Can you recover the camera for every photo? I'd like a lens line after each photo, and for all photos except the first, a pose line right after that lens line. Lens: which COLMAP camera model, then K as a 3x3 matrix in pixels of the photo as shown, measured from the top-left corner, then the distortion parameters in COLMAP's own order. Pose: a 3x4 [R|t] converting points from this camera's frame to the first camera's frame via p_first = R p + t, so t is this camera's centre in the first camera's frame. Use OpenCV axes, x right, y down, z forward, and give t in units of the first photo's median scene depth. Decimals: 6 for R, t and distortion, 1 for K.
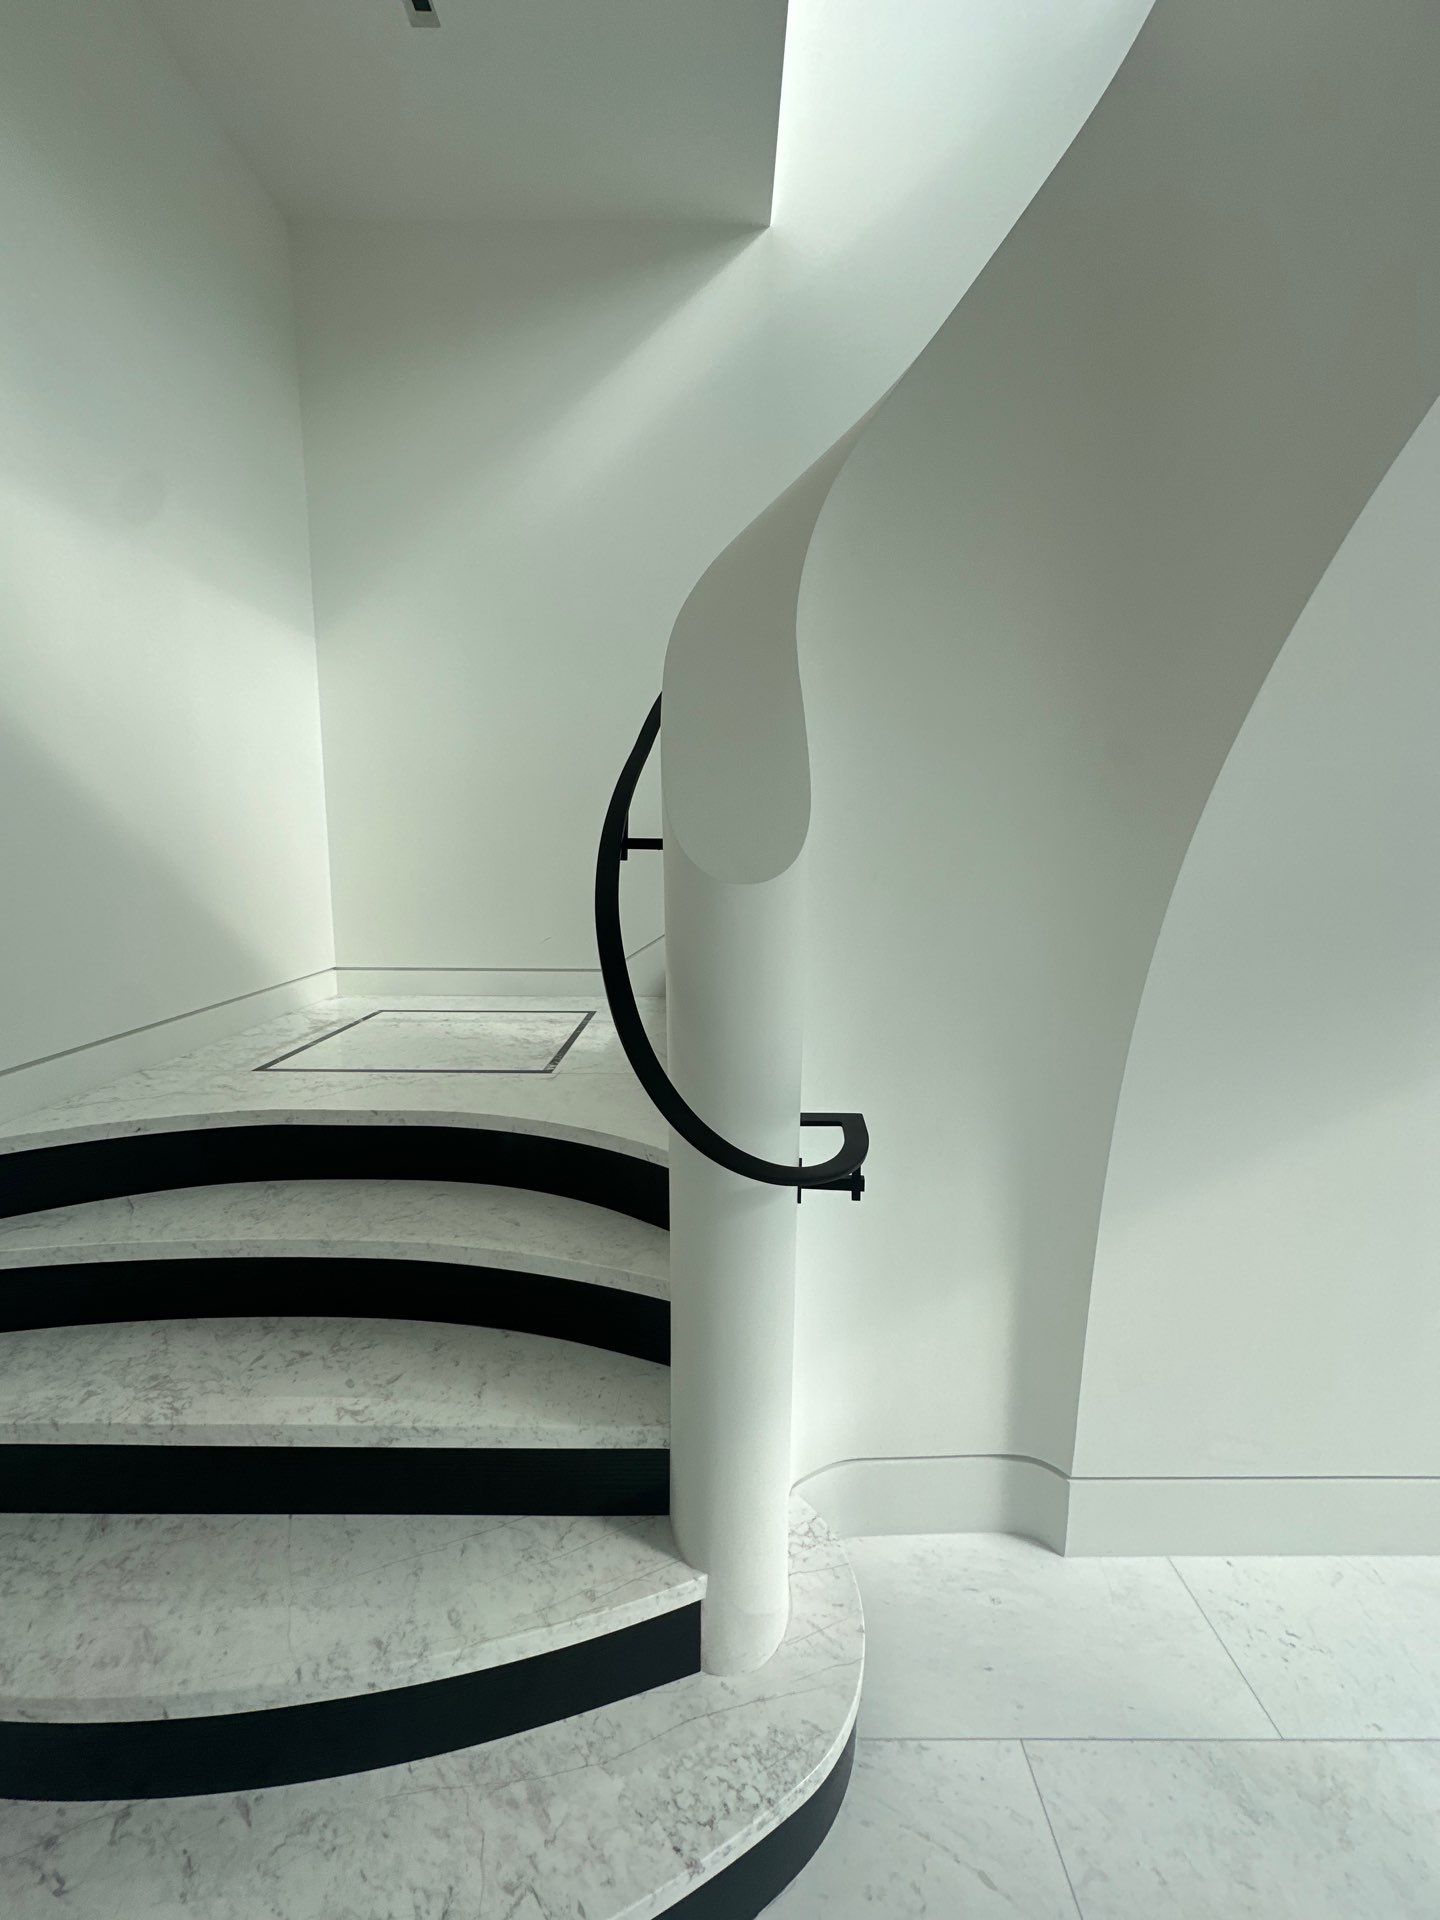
lens RADIAL K [[755.9, 0, 717.6], [0, 755.9, 945.9], [0, 0, 1]] dist [0.001133, -0.000331]
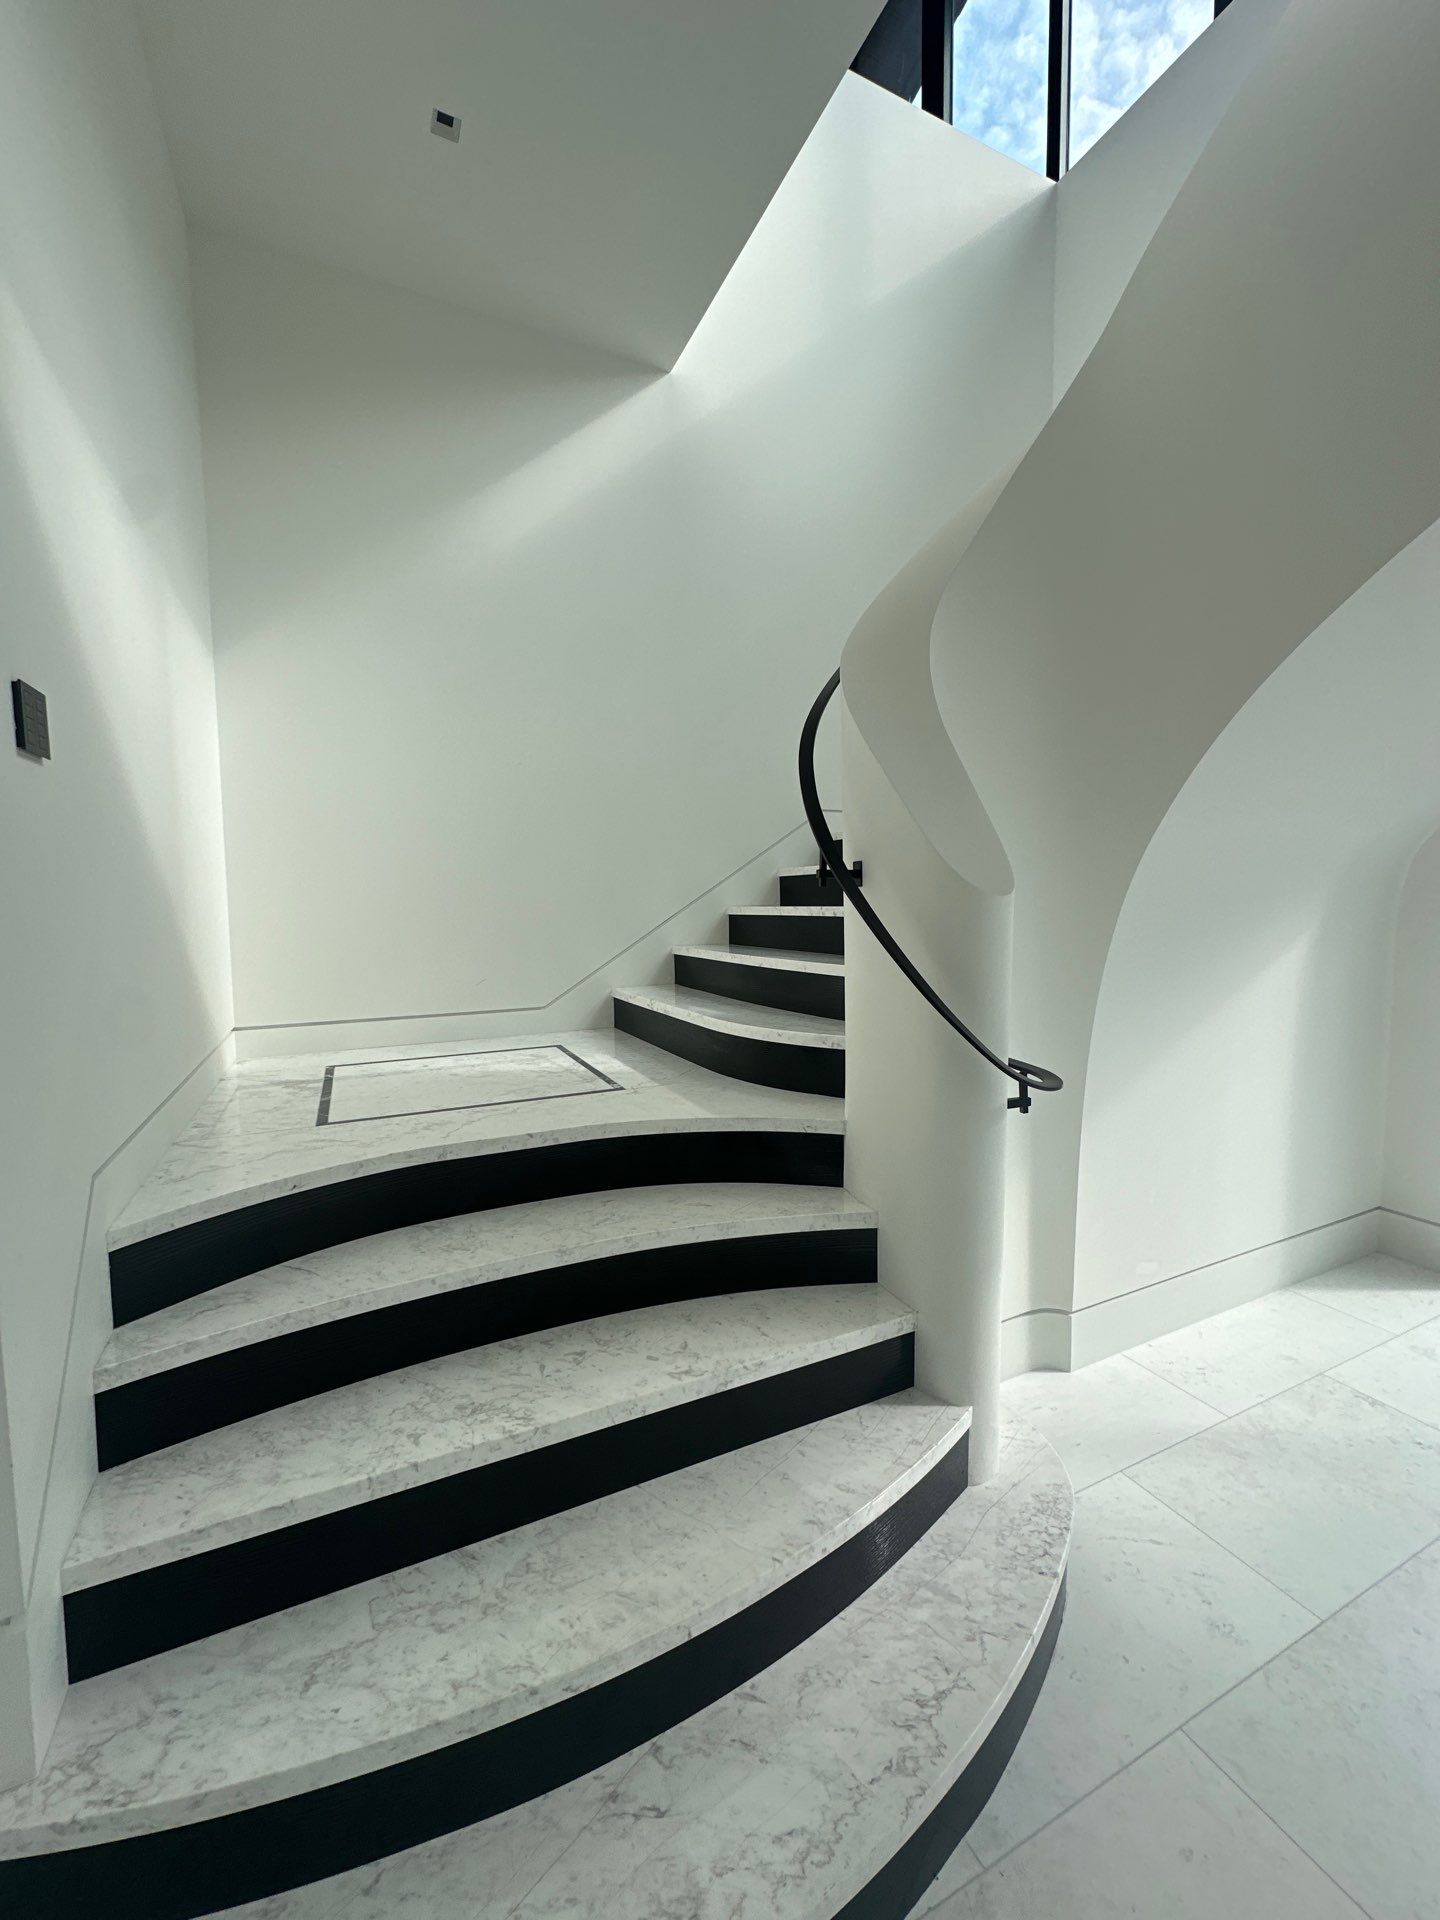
lens RADIAL K [[755.9, 0, 717.6], [0, 755.9, 945.9], [0, 0, 1]] dist [0.001133, -0.000331]
pose [[0.905842, -0.041749, 0.421553, -0.904891], [0.070251, 0.996157, -0.052301, 0.047731], [-0.417750, 0.076991, 0.905294, -0.090535]]
